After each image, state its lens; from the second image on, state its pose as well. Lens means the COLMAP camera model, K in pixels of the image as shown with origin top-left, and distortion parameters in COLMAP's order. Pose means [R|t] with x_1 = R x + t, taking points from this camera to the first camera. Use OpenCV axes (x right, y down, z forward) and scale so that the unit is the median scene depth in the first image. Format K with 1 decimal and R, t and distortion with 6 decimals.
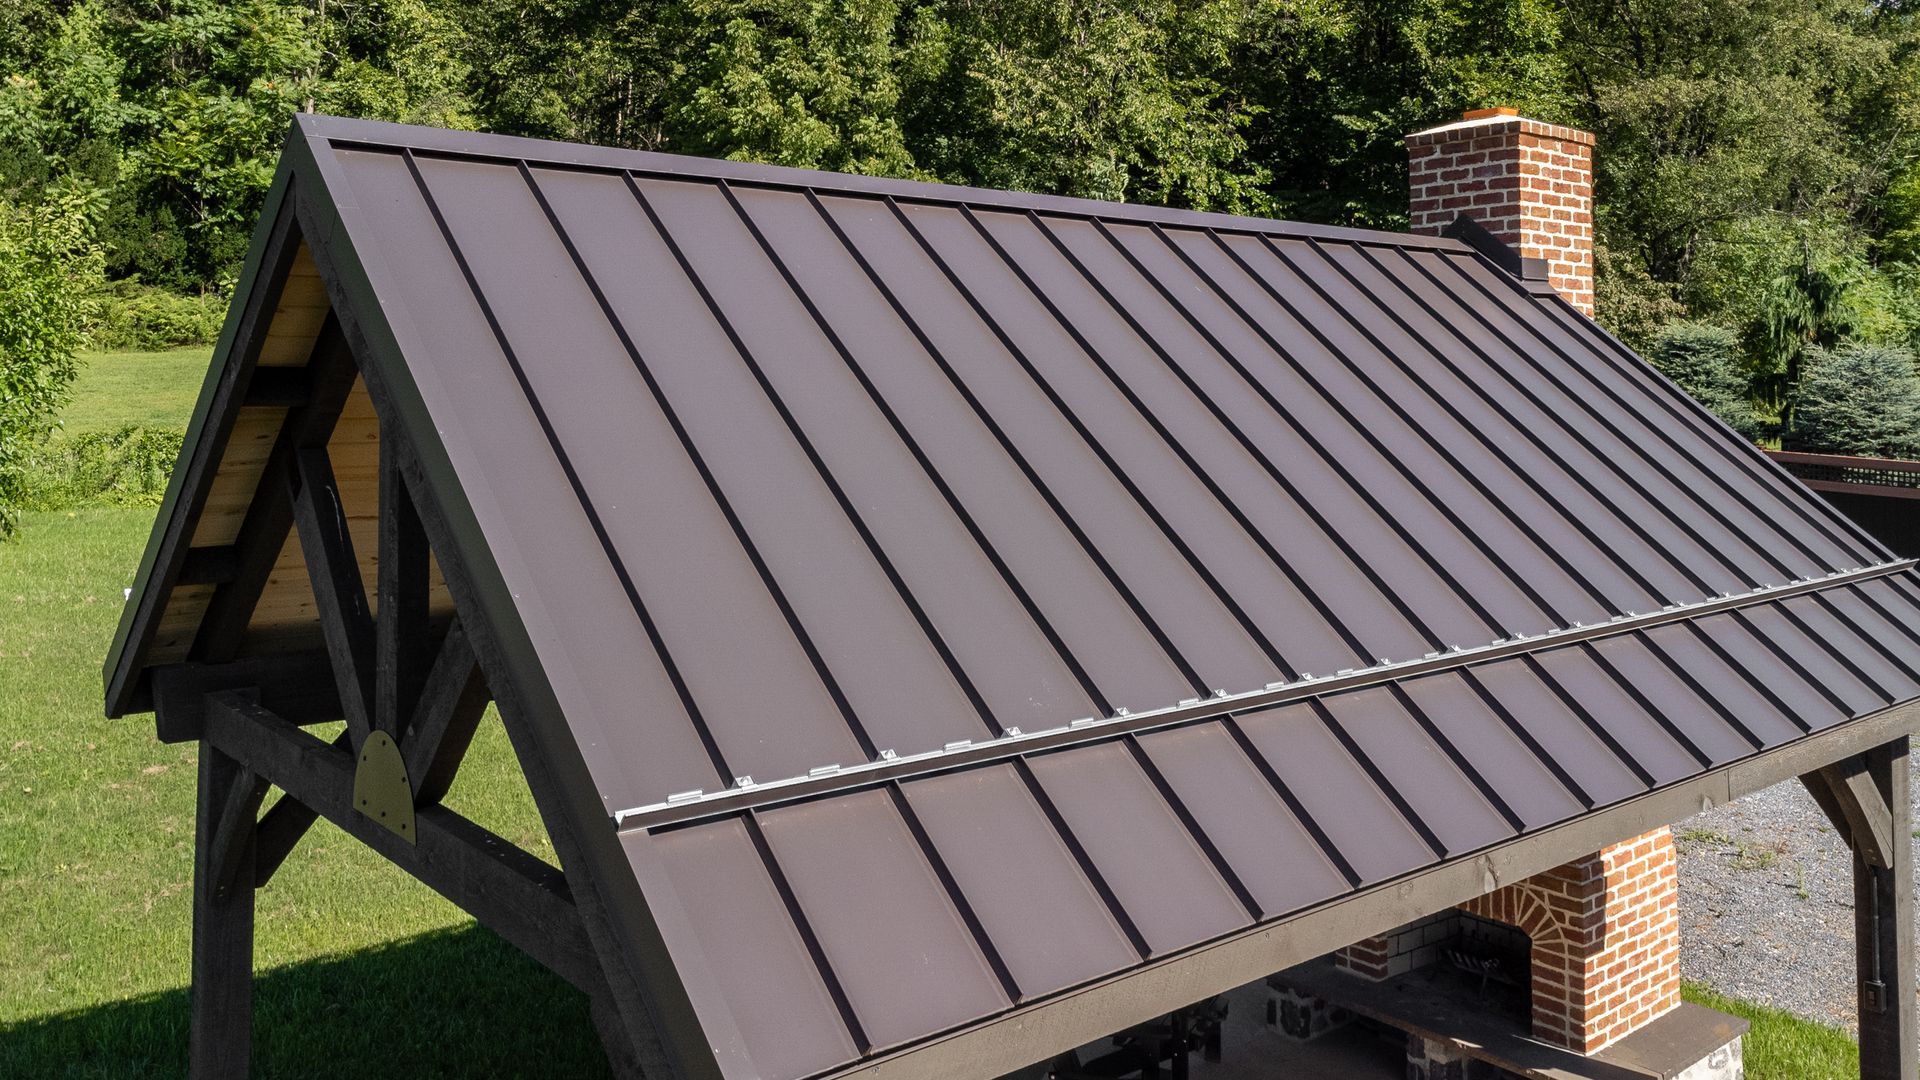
lens RADIAL K [[1515.2, 0, 1076.3], [0, 1515.2, 311.2], [0, 0, 1]] dist [0.009597, -0.003267]
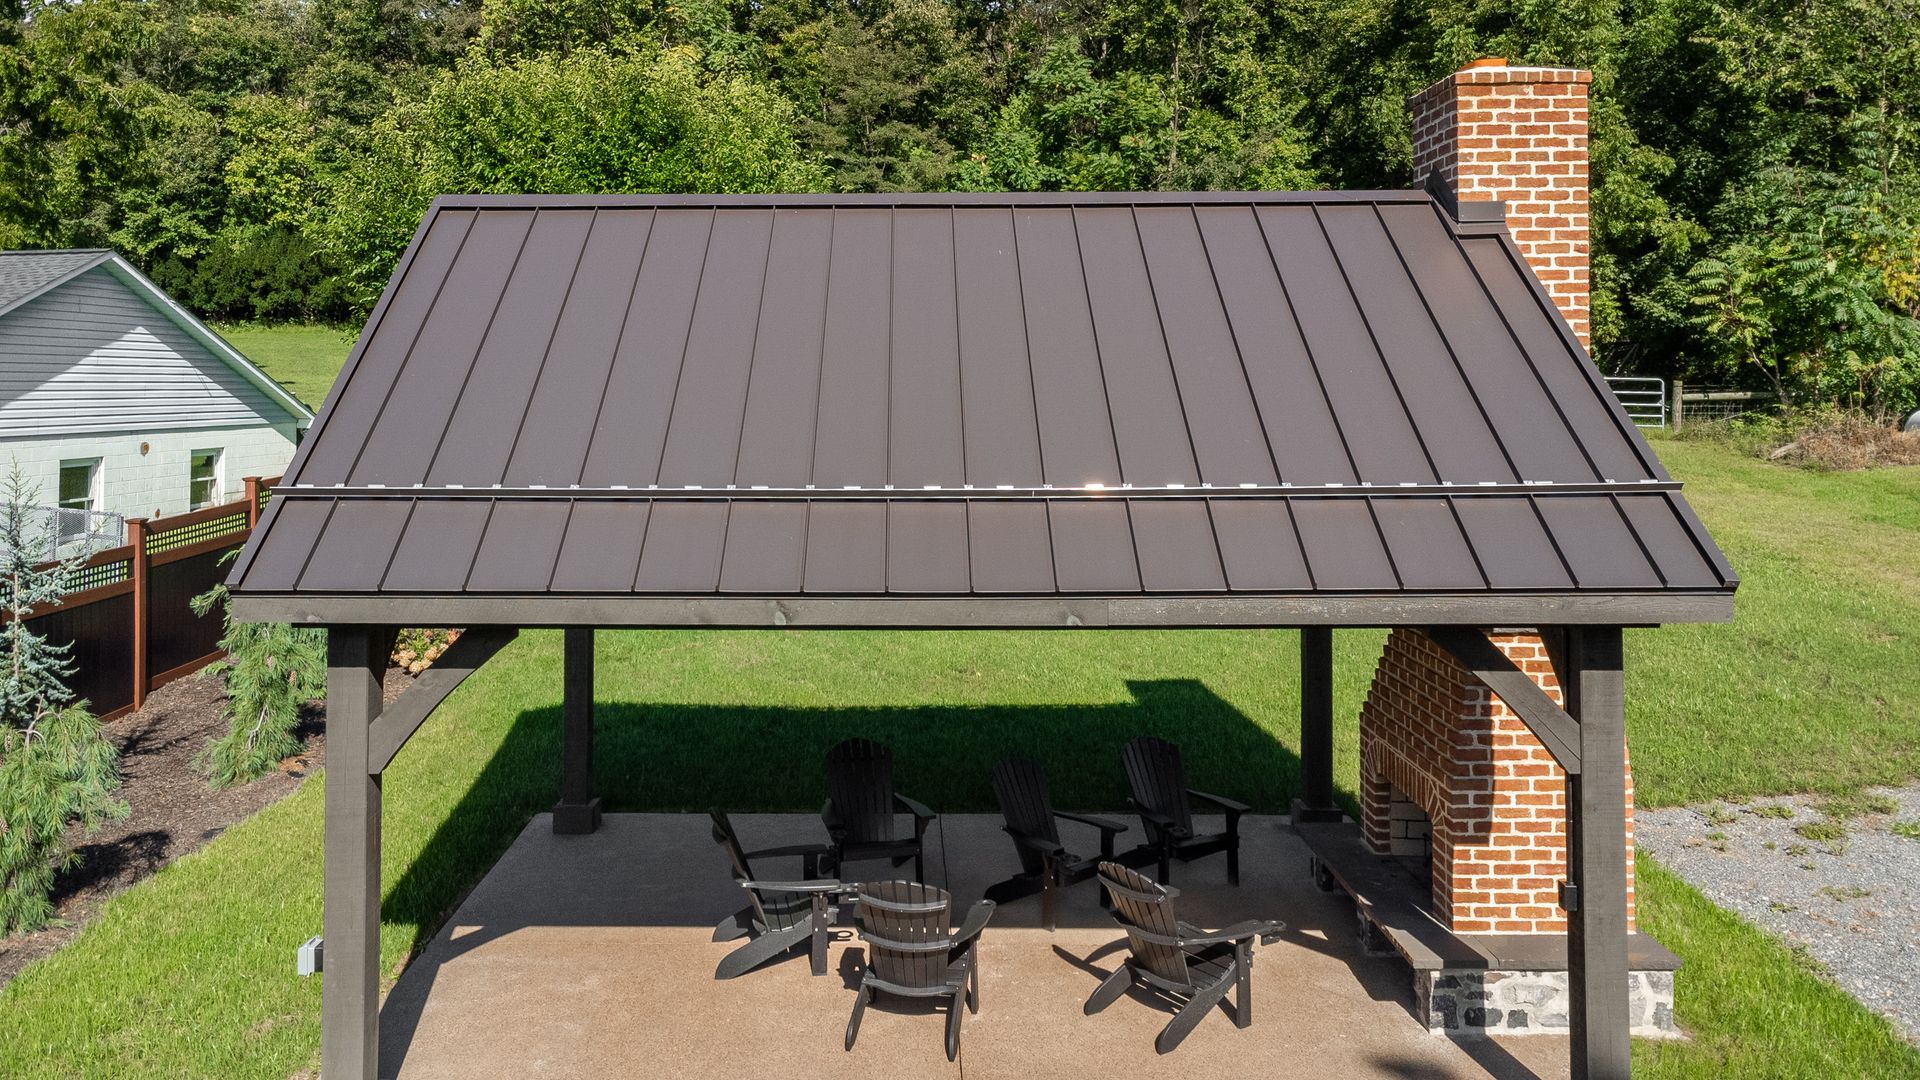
lens RADIAL K [[1390.5, 0, 914.8], [0, 1390.5, 355.7], [0, 0, 1]] dist [0.020585, -0.005353]
pose [[0.737377, -0.016744, -0.675274, 0.637686], [0.037288, 0.999177, 0.015941, 0.040401], [0.674452, -0.036934, 0.737394, 0.013876]]
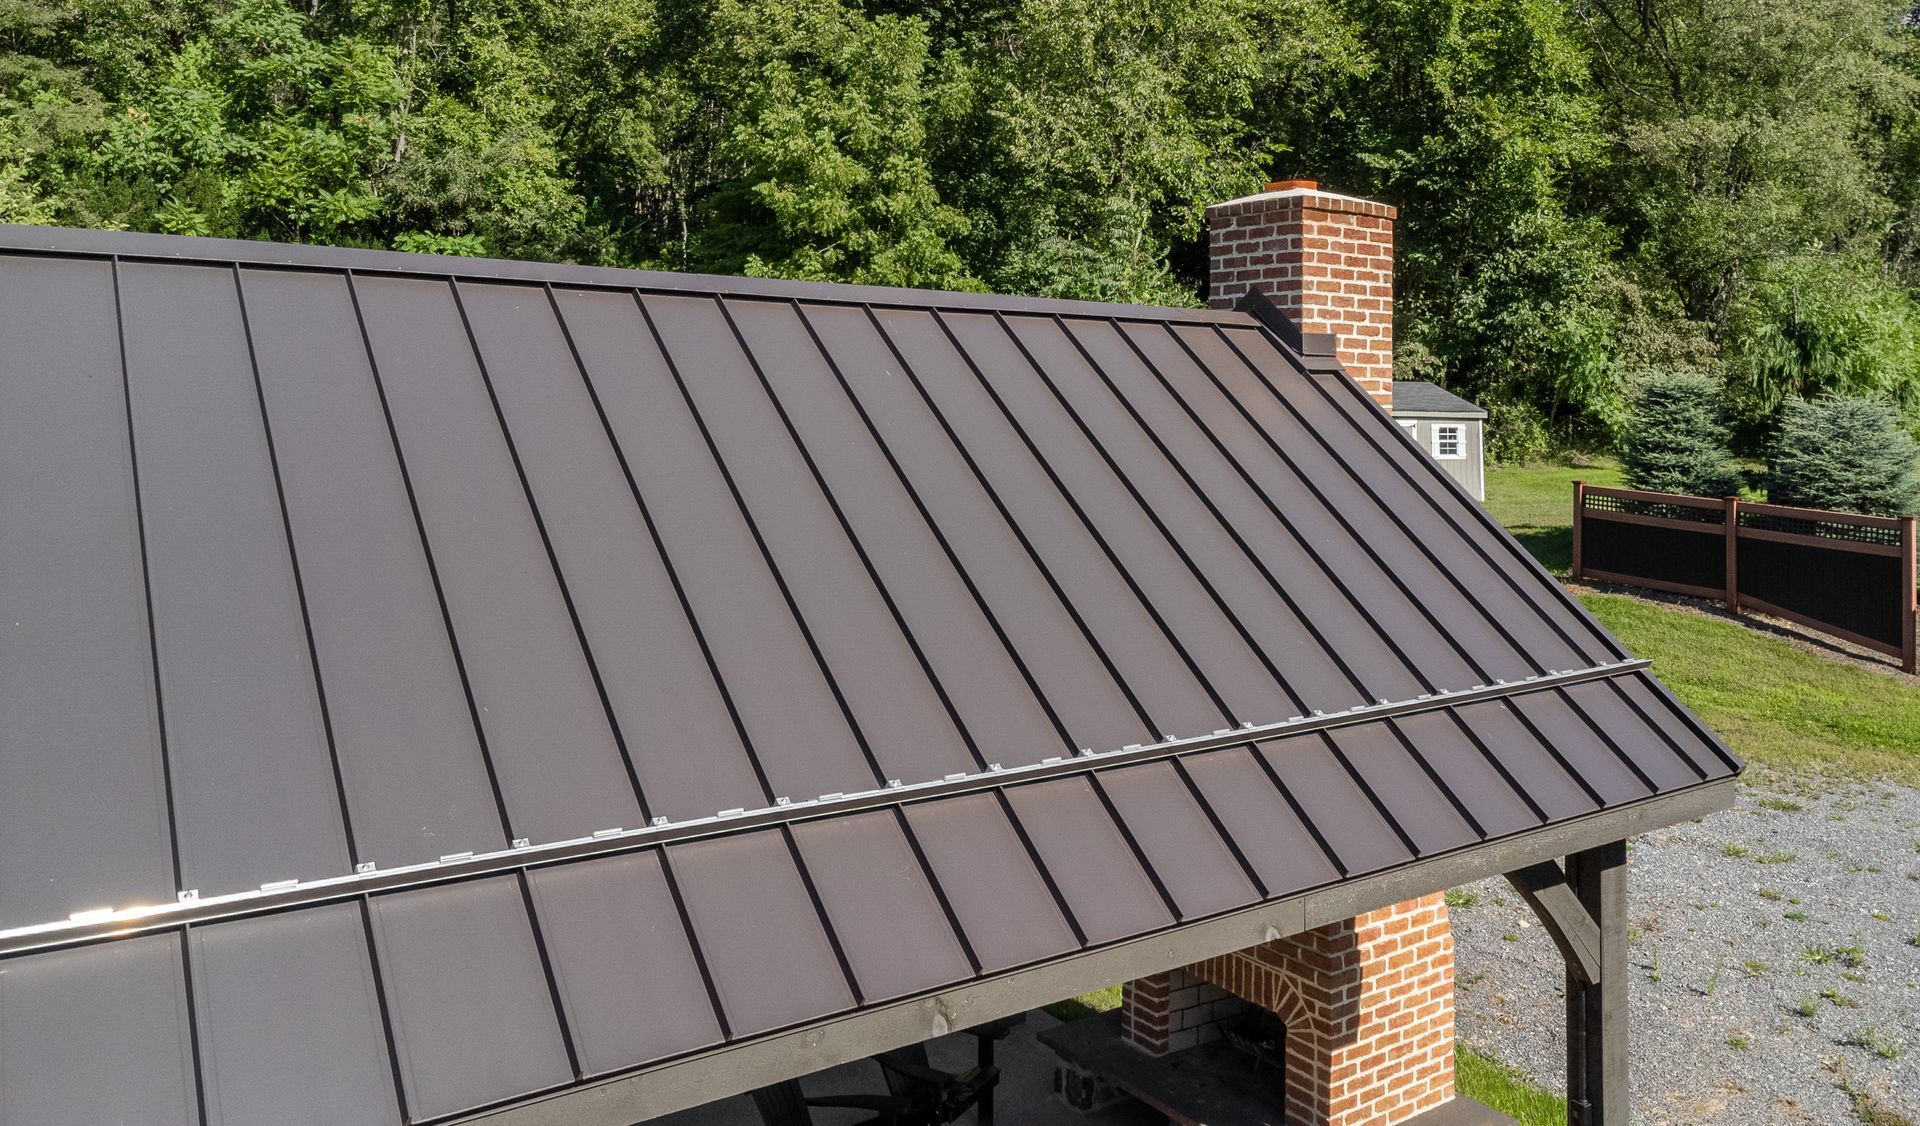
lens RADIAL K [[1460.9, 0, 1056.6], [0, 1460.9, 314.6], [0, 0, 1]] dist [0.010015, -0.003391]
pose [[0.997241, 0.013554, -0.072987, 0.191987], [-0.014430, 0.999830, -0.011490, -0.032344], [0.072819, 0.012511, 0.997267, 0.030774]]
